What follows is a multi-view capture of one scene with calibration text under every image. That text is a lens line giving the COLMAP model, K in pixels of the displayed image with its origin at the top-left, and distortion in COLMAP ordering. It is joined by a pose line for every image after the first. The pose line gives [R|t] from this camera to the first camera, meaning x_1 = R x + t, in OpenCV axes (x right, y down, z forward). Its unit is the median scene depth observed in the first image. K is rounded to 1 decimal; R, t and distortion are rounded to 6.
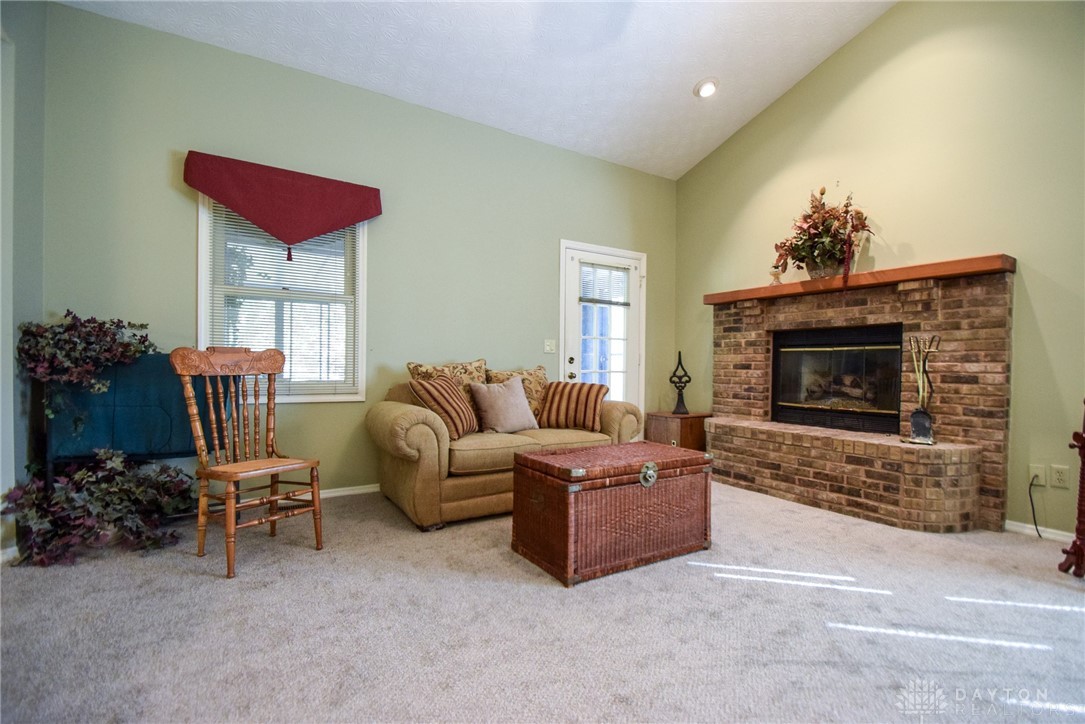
lens RADIAL K [[481.0, 0, 547.6], [0, 481.0, 375.1], [0, 0, 1]] dist [0.000115, 0.000148]
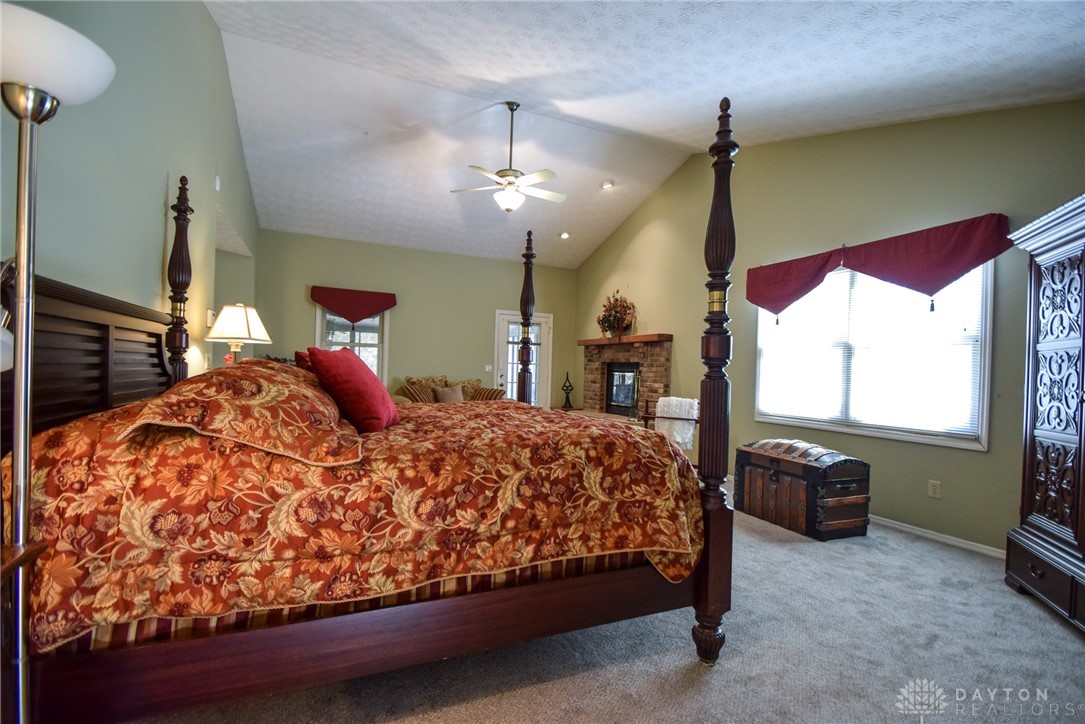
lens RADIAL K [[481.0, 0, 547.6], [0, 481.0, 375.1], [0, 0, 1]] dist [0.000115, 0.000148]
pose [[0.991604, 0.020188, -0.127723, 0.539033], [-0.022013, 0.999675, -0.012890, -0.018049], [0.127421, 0.015593, 0.991726, -0.914351]]
